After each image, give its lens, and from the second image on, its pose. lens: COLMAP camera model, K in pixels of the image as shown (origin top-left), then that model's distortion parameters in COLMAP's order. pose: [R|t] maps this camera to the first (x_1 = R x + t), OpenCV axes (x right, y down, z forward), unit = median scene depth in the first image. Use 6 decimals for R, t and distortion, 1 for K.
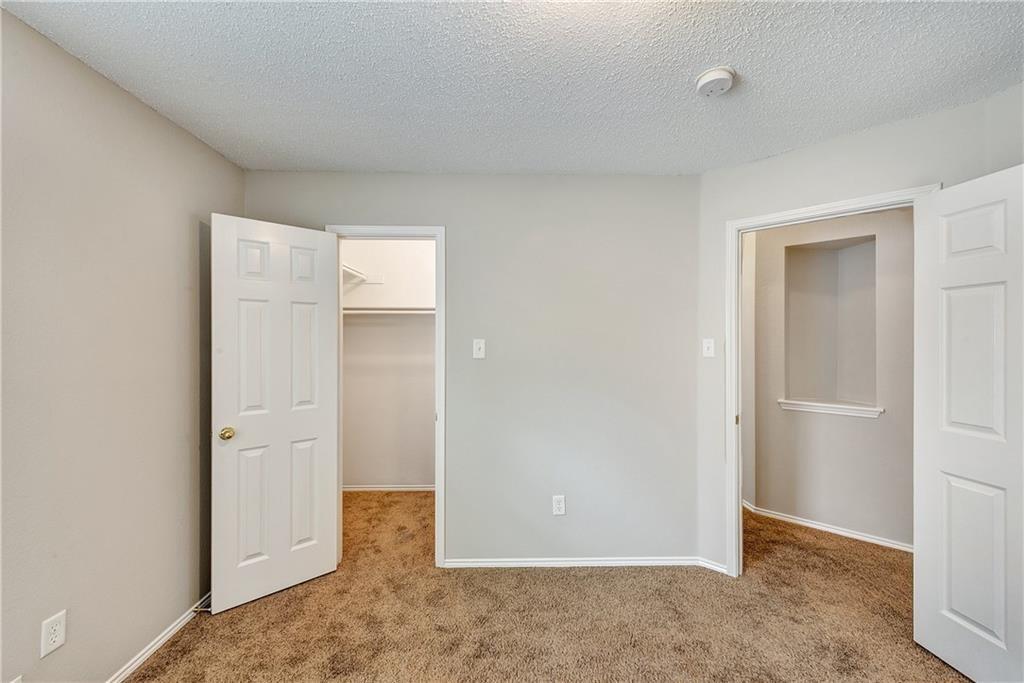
lens RADIAL K [[407.9, 0, 507.3], [0, 407.9, 343.7], [0, 0, 1]] dist [-0.000189, -0.000106]
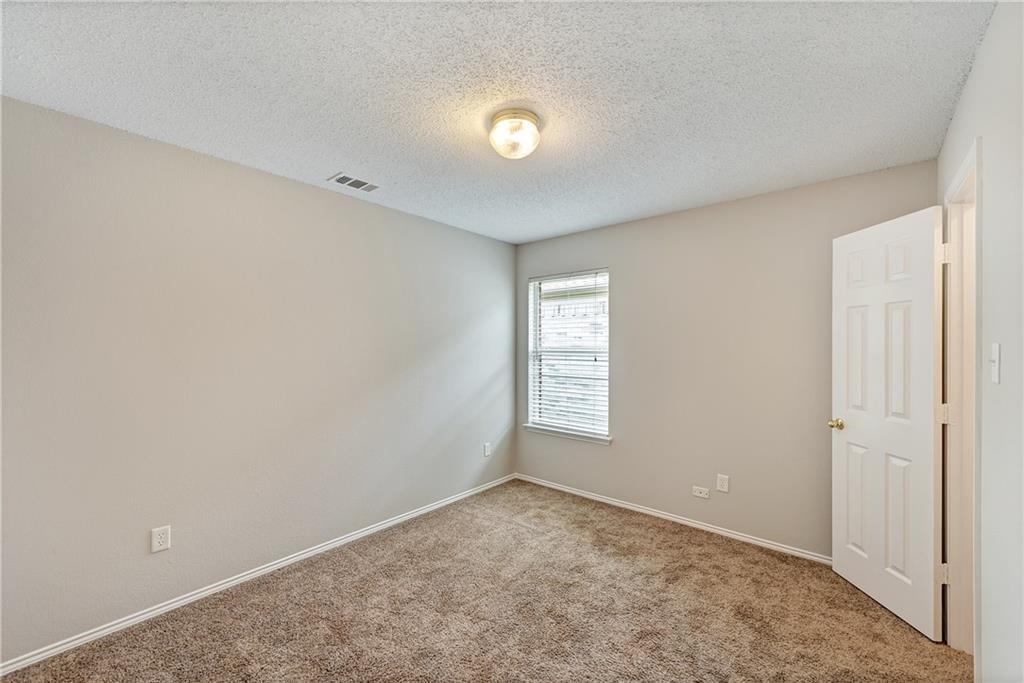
lens RADIAL K [[407.9, 0, 507.3], [0, 407.9, 343.7], [0, 0, 1]] dist [-0.000189, -0.000106]
pose [[-0.673468, -0.005235, -0.739198, 0.840469], [-0.007554, 0.999971, -0.000199, -0.002537], [0.739178, 0.005450, -0.673488, 1.109954]]
